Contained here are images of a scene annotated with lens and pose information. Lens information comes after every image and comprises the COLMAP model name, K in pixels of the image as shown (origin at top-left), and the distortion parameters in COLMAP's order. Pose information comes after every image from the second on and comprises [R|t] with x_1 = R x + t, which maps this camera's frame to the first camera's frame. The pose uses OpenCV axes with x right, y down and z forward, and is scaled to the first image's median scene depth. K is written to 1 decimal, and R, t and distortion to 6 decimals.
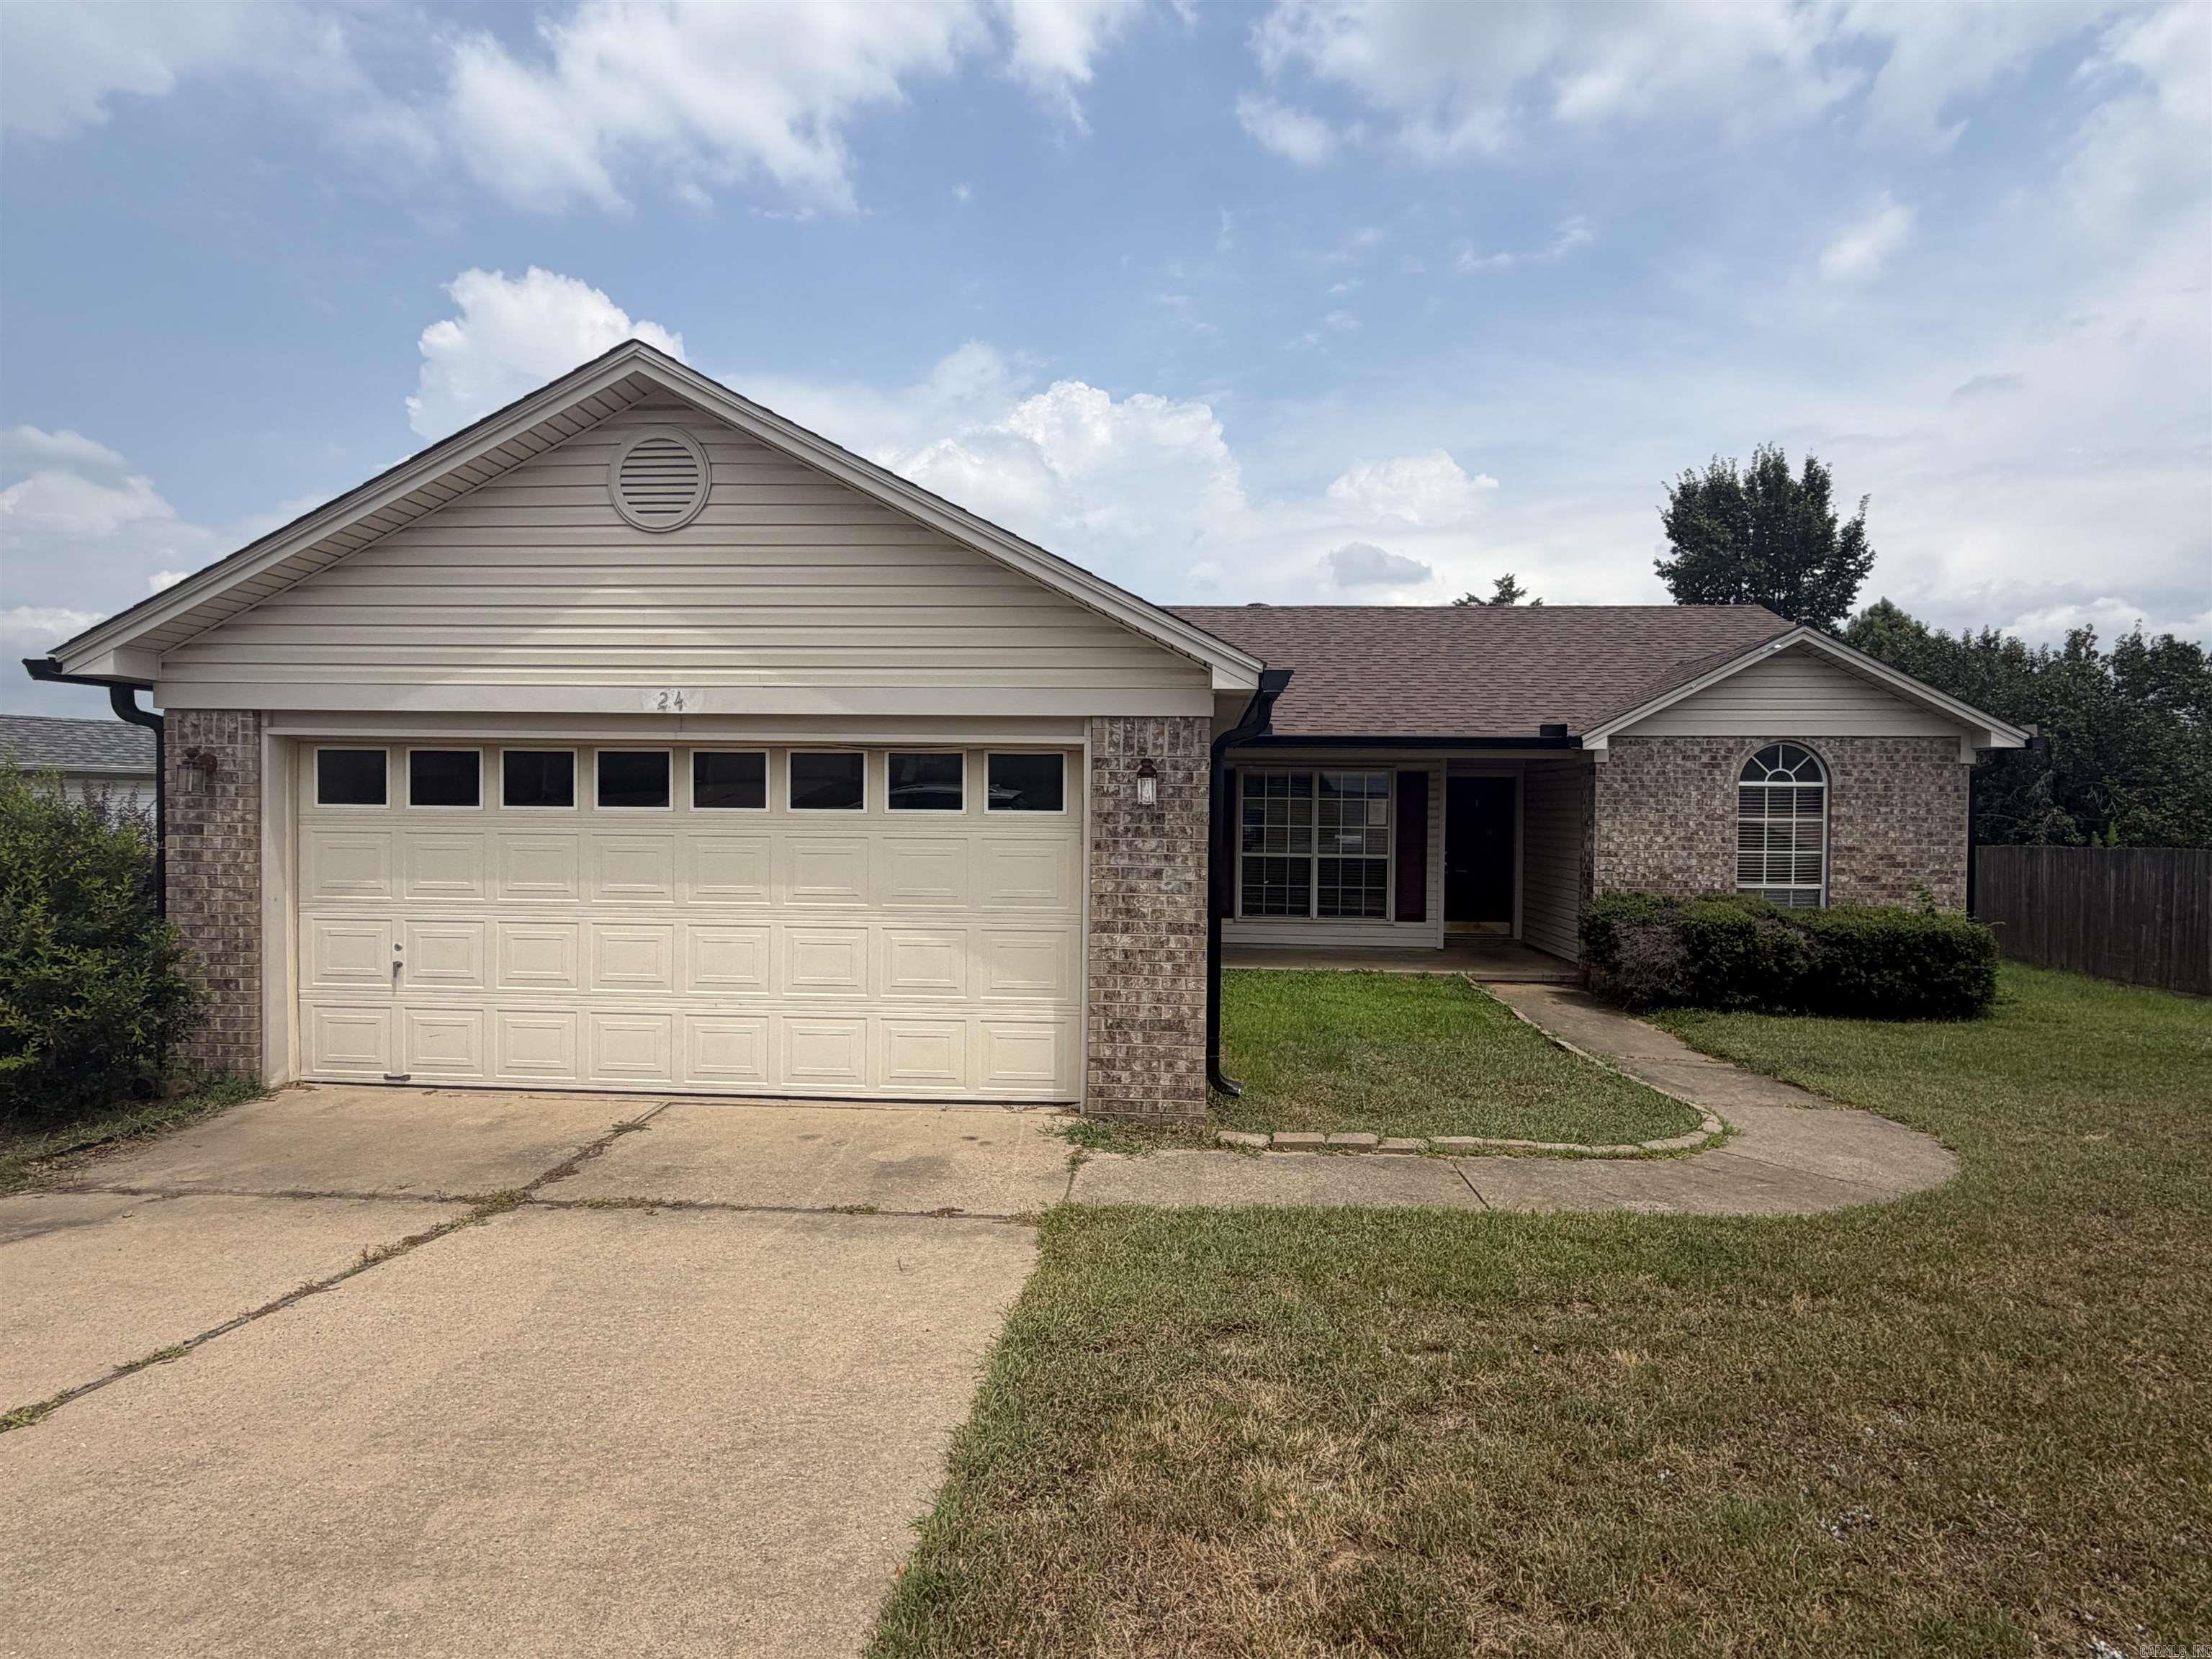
lens RADIAL K [[1172.9, 0, 1084.5], [0, 1172.9, 840.0], [0, 0, 1]] dist [0.005880, 0.000315]
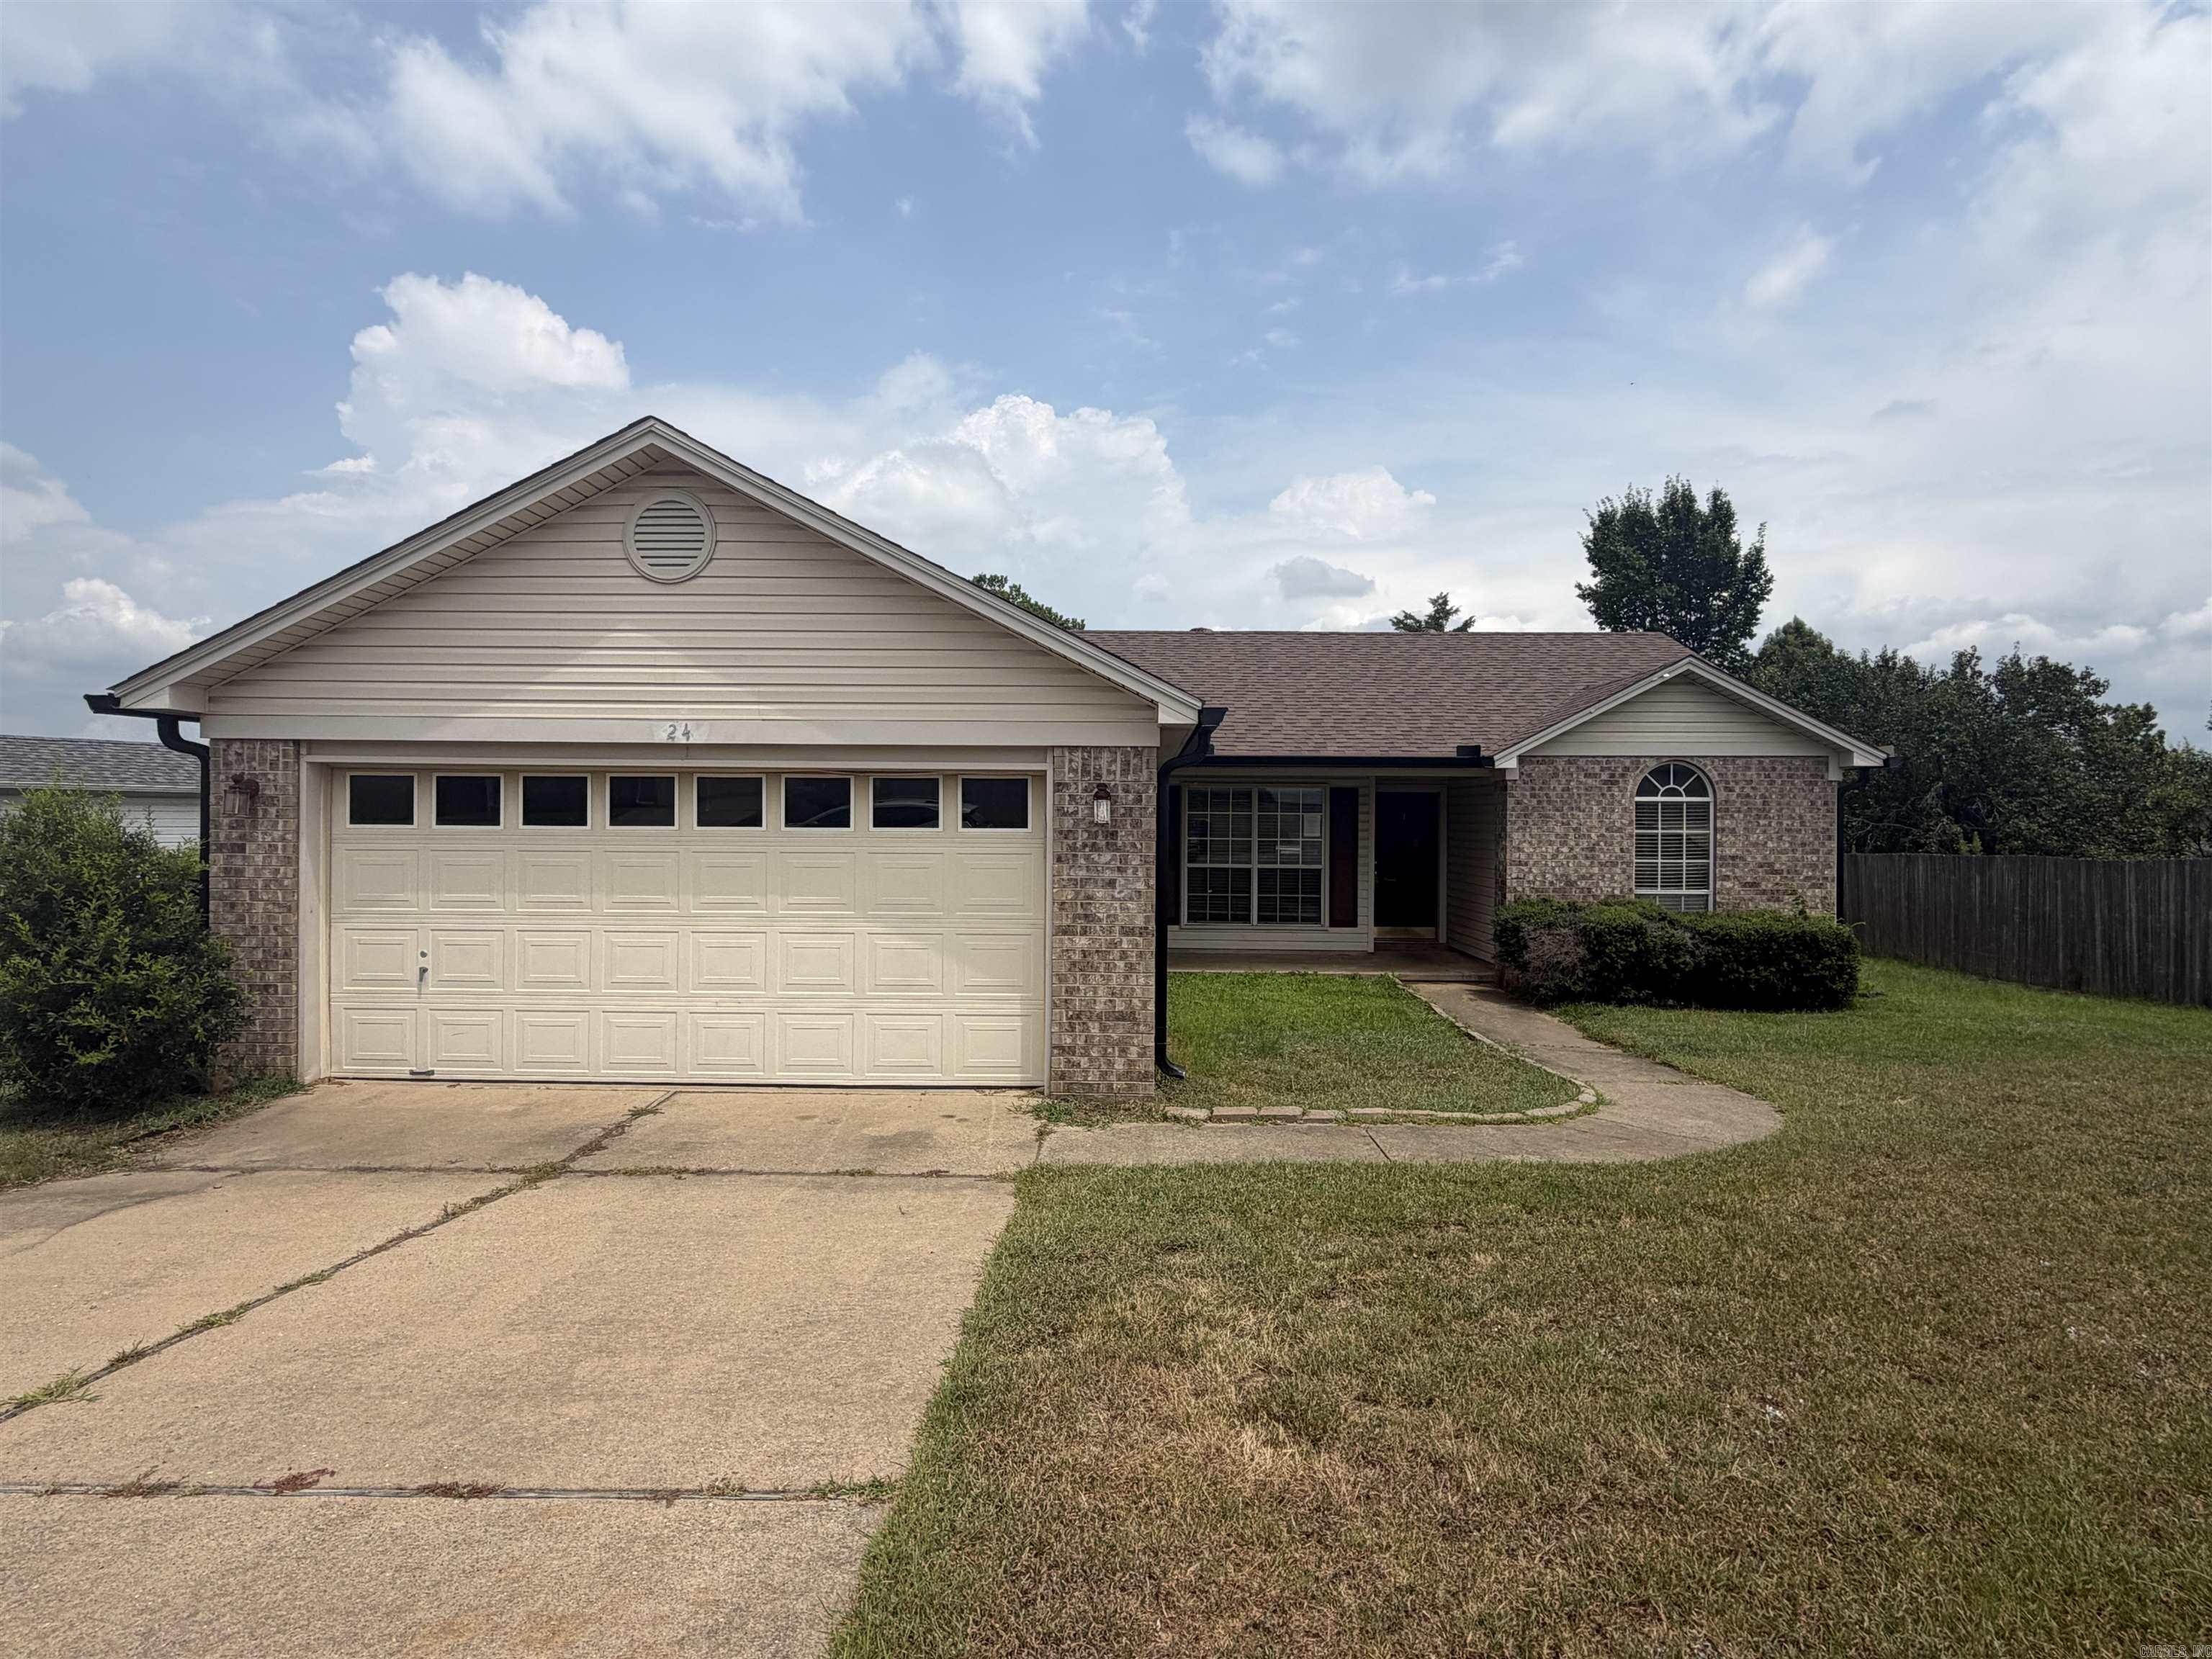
lens RADIAL K [[1172.9, 0, 1084.5], [0, 1172.9, 840.0], [0, 0, 1]] dist [0.005880, 0.000315]
pose [[0.998979, -0.004104, 0.044994, -0.014384], [0.004519, 0.999948, -0.009126, -0.003011], [-0.044955, 0.009320, 0.998946, -0.133262]]
